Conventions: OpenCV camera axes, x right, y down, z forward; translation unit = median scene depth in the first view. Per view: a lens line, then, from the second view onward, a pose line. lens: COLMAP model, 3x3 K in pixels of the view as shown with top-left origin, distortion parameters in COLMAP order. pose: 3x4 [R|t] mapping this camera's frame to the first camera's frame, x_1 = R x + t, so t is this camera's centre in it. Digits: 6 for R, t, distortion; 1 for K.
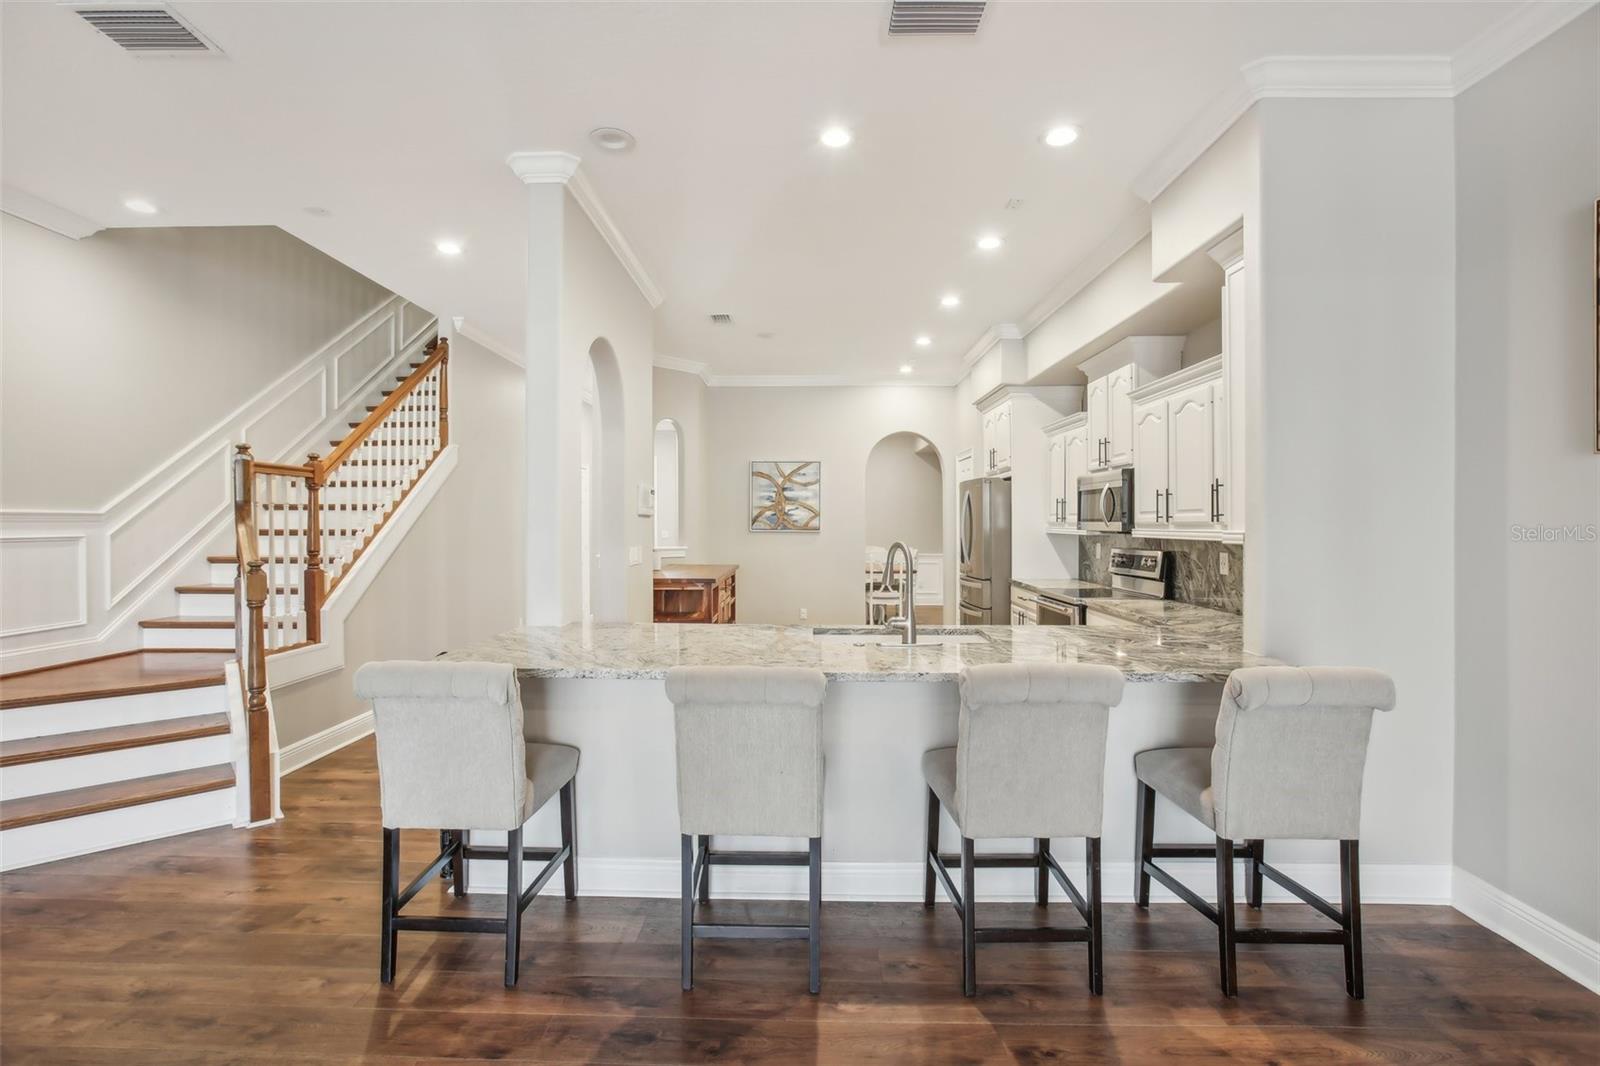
lens RADIAL K [[729.6, 0, 799.4], [0, 729.6, 521.3], [0, 0, 1]] dist [-0.045797, 0.000022]
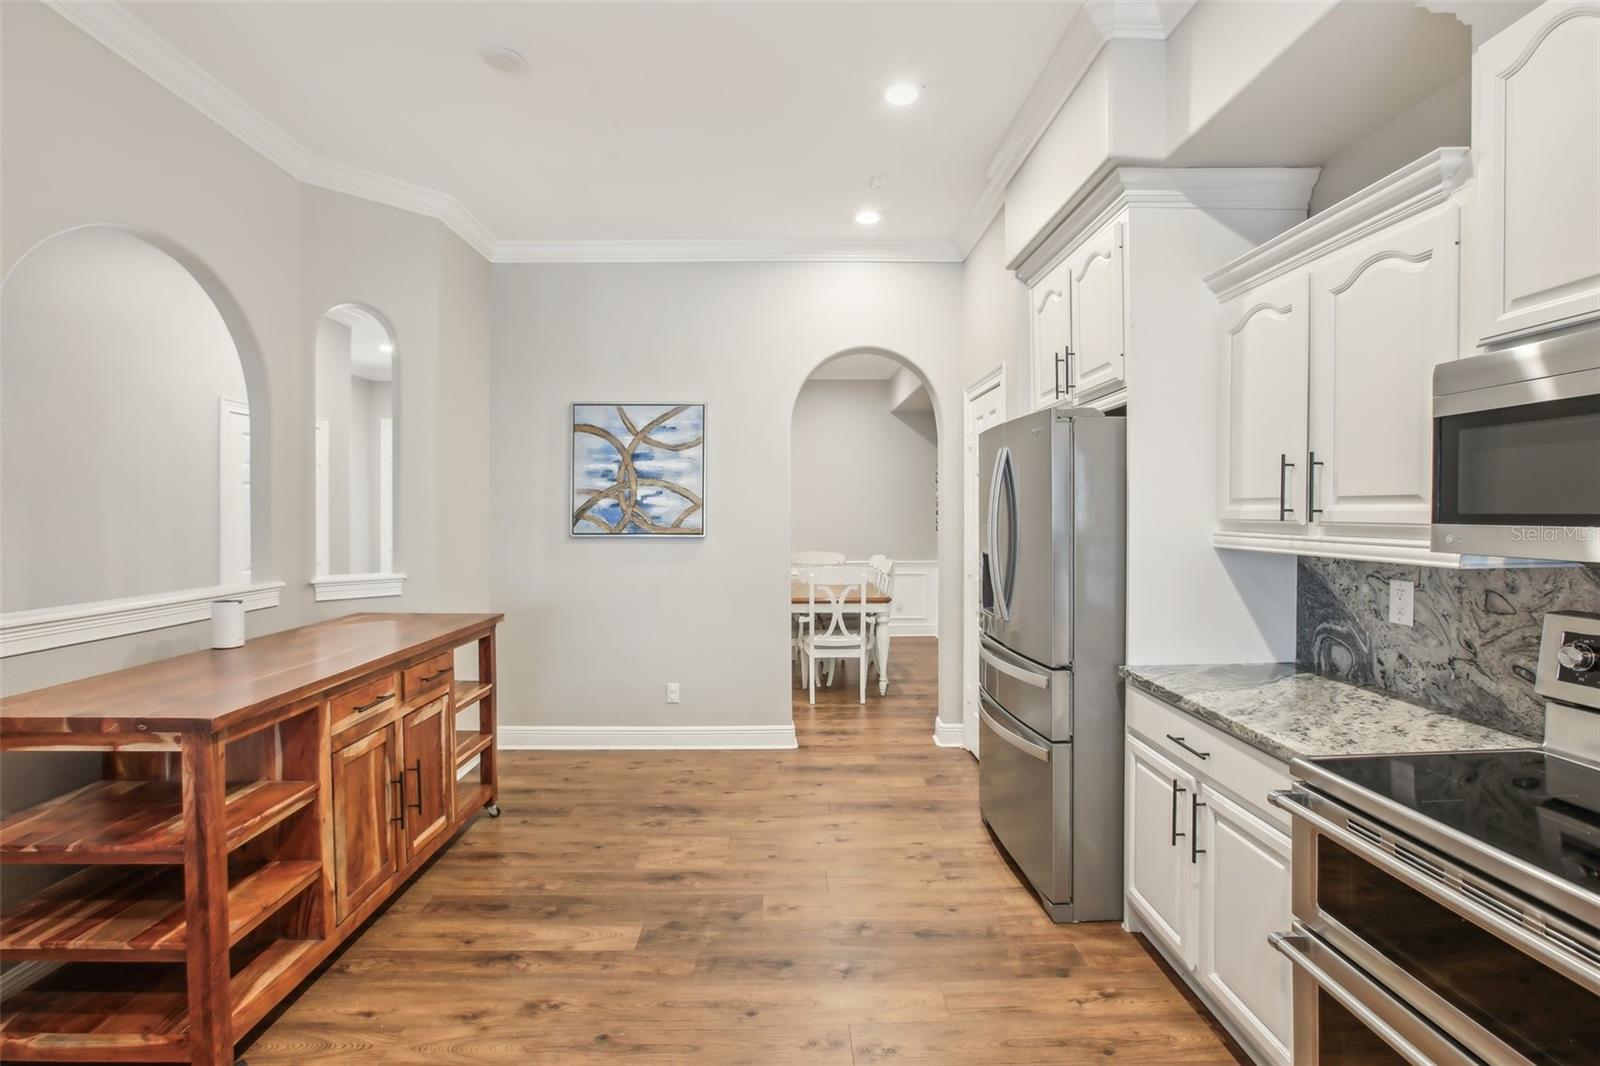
lens RADIAL K [[751.8, 0, 793.8], [0, 751.8, 503.8], [0, 0, 1]] dist [-0.043572, 0.016501]
pose [[0.999477, -0.004888, 0.031980, 0.101057], [0.005267, 0.999917, -0.011782, -0.004322], [-0.031920, 0.011944, 0.999419, 0.615808]]
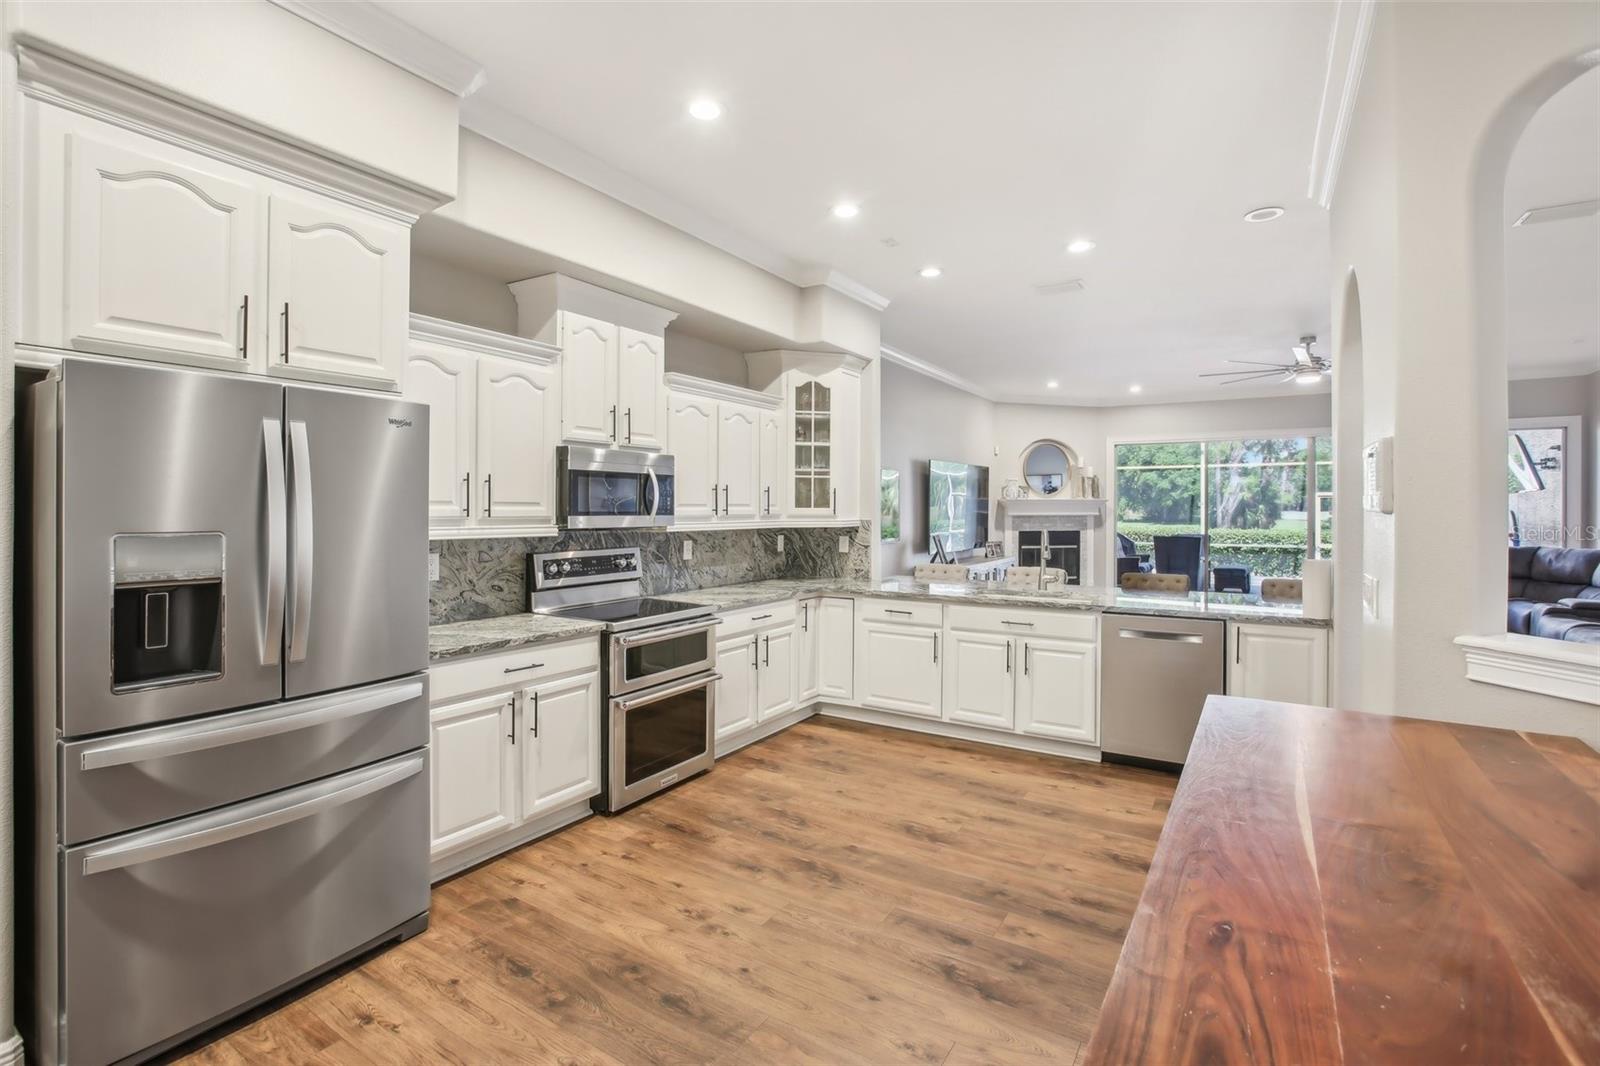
lens RADIAL K [[733.0, 0, 810.4], [0, 733.0, 504.2], [0, 0, 1]] dist [-0.040367, 0.007606]
pose [[-0.855825, -0.002953, 0.517258, -0.119899], [-0.006035, 0.999973, -0.004277, -0.007041], [-0.517231, -0.006782, -0.855819, 1.242903]]
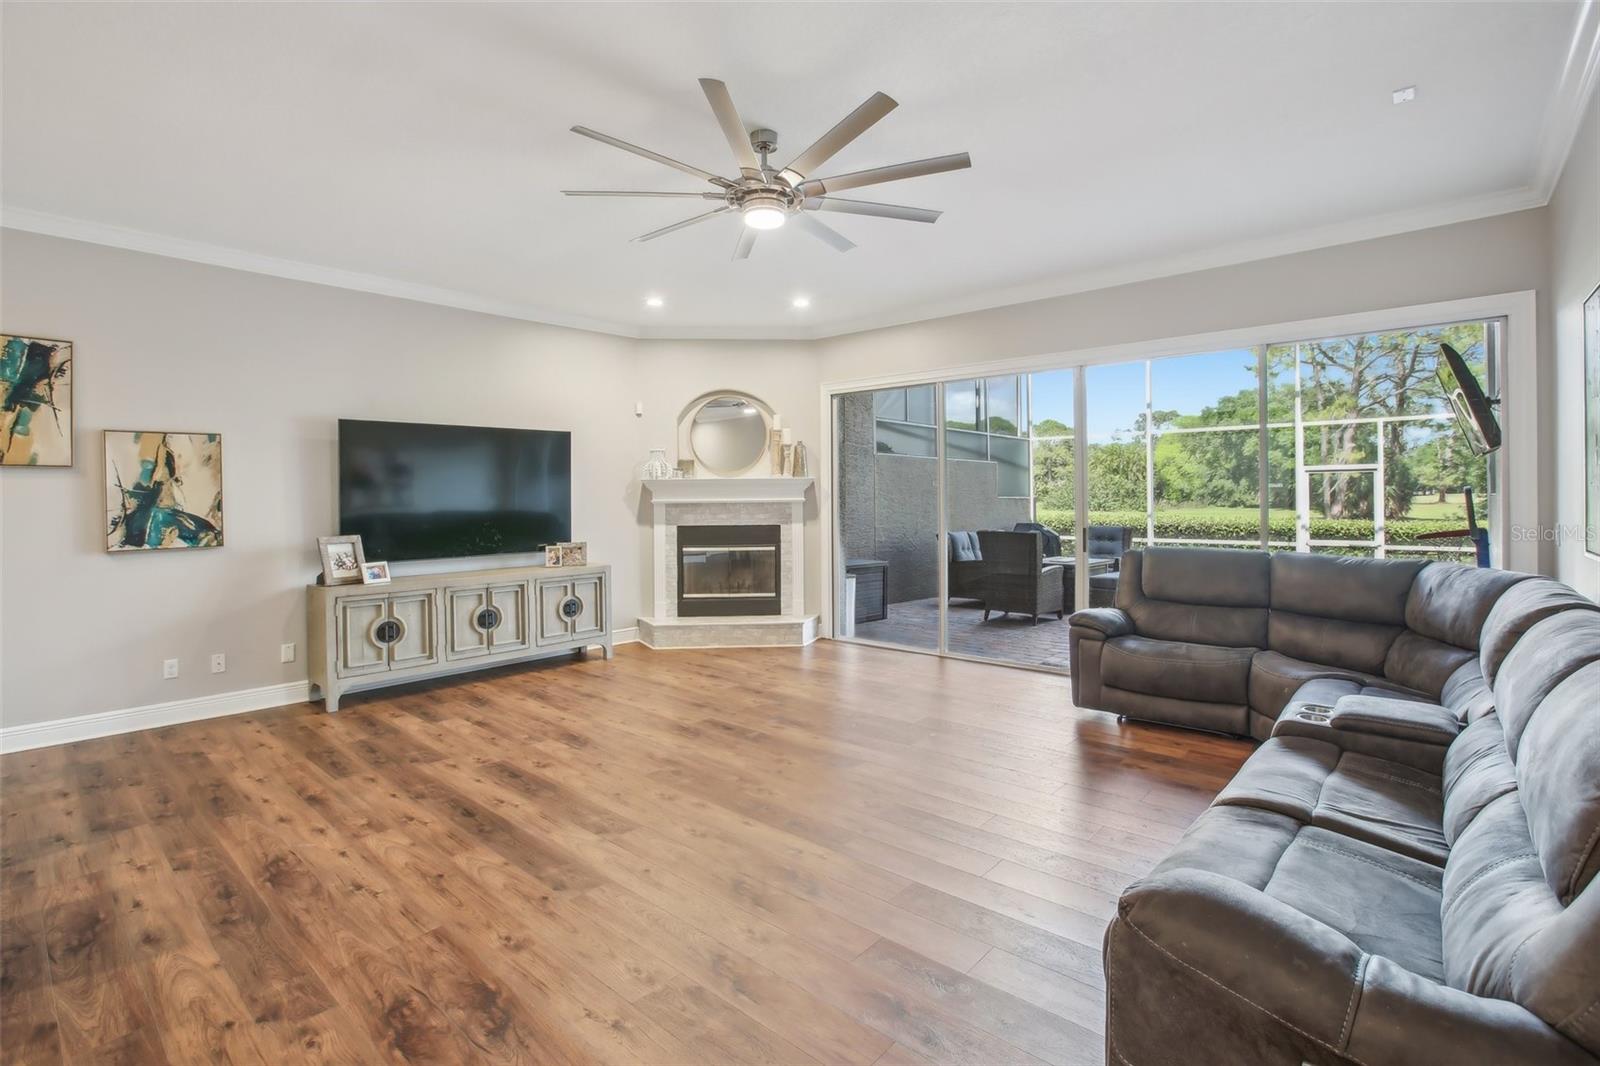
lens RADIAL K [[763.2, 0, 799.1], [0, 763.2, 502.5], [0, 0, 1]] dist [-0.042101, 0.019511]
pose [[-0.757842, -0.002878, 0.652431, -0.599195], [0.004358, 0.999946, 0.009472, -0.003268], [-0.652423, 0.010022, -0.757789, 0.329312]]
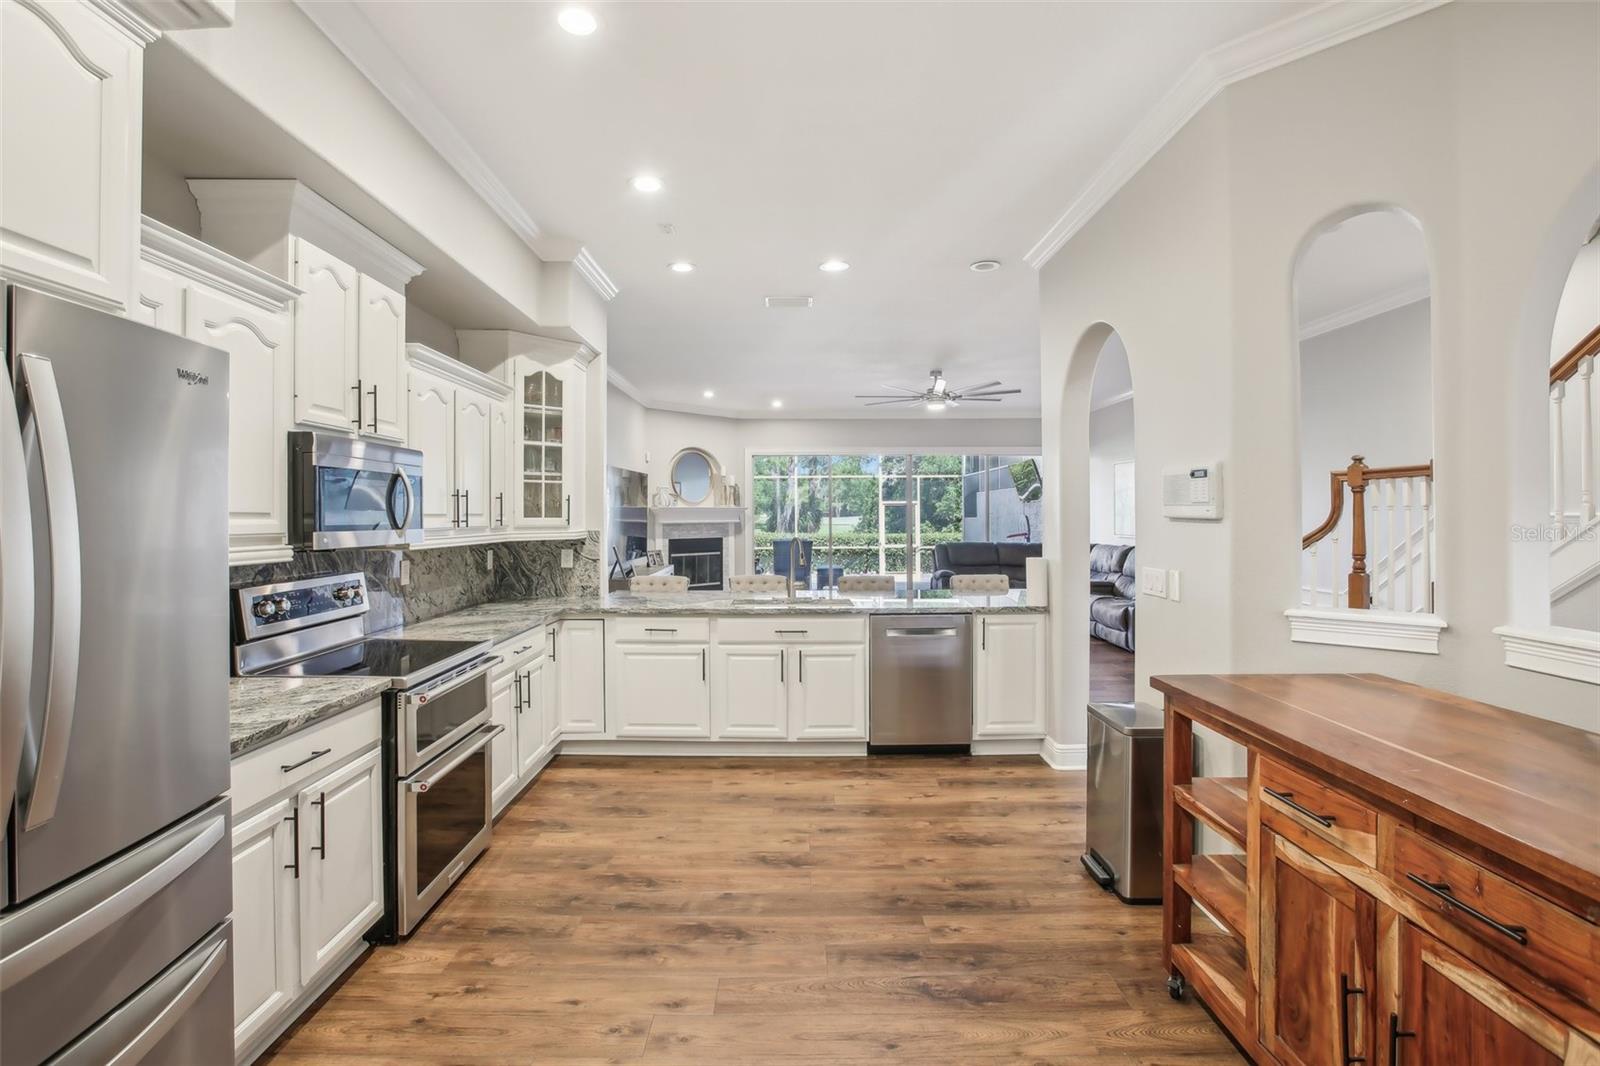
lens RADIAL K [[741.6, 0, 796.5], [0, 741.6, 509.1], [0, 0, 1]] dist [-0.045267, 0.017342]
pose [[-0.999889, -0.001038, -0.014895, 0.074671], [-0.000893, 0.999952, -0.009756, -0.008057], [0.014904, -0.009742, -0.999841, 1.255323]]
